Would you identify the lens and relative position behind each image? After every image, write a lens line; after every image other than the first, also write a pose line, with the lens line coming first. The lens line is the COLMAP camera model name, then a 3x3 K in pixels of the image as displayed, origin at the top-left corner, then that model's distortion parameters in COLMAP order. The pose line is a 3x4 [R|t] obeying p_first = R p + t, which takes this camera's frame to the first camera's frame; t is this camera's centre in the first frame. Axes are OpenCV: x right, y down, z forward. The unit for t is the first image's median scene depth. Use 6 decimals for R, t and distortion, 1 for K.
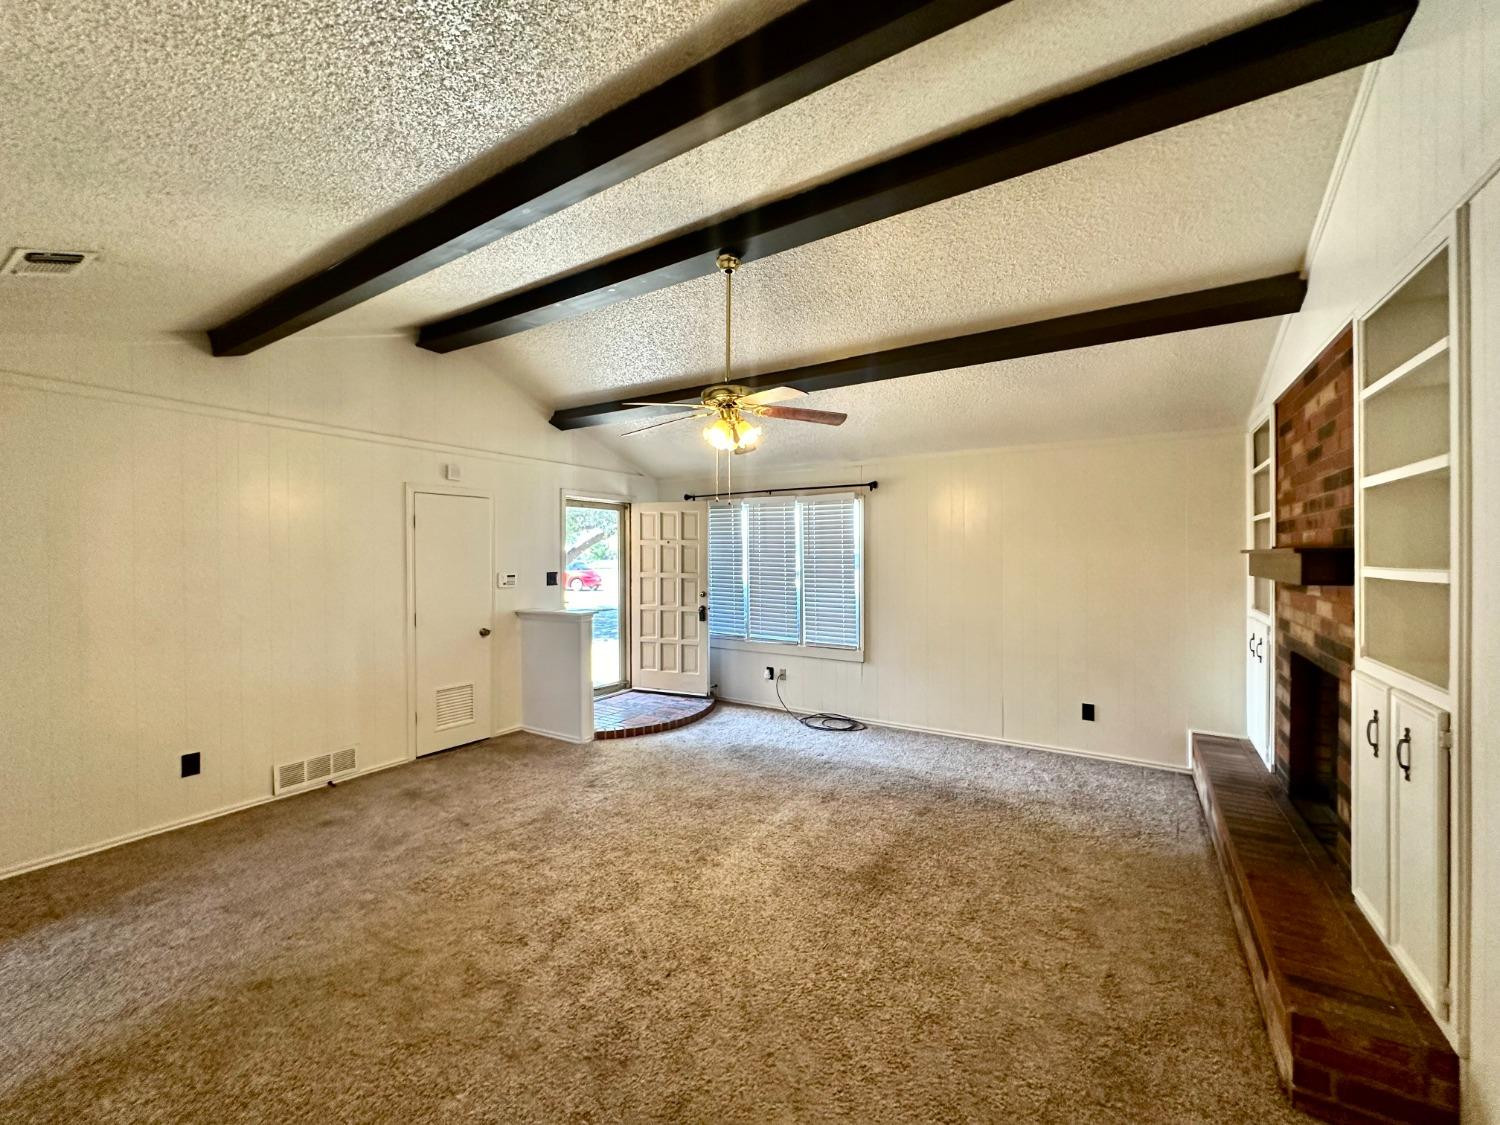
lens RADIAL K [[602.3, 0, 751.1], [0, 602.3, 559.5], [0, 0, 1]] dist [0.003824, 0.000136]
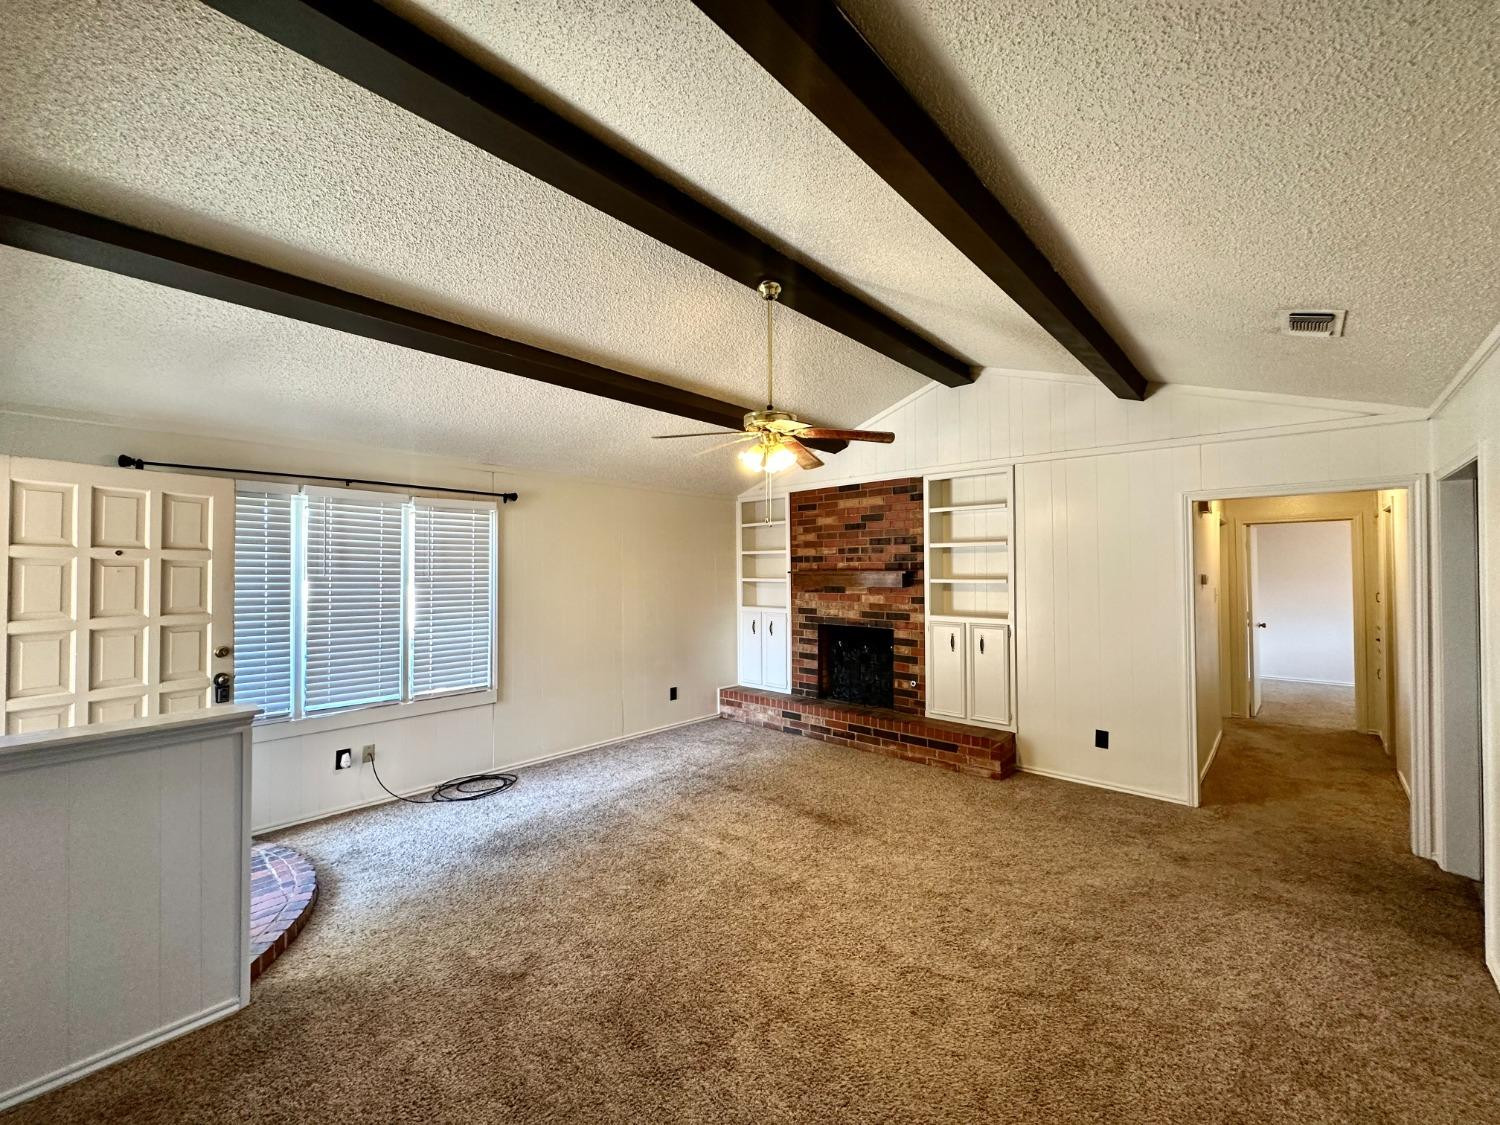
lens RADIAL K [[602.3, 0, 754.2], [0, 602.3, 560.3], [0, 0, 1]] dist [0.003824, 0.000136]
pose [[0.168243, 0.017923, 0.985583, -0.623014], [0.008935, 0.999766, -0.019706, -0.010437], [-0.985705, 0.012122, 0.168043, 0.517001]]
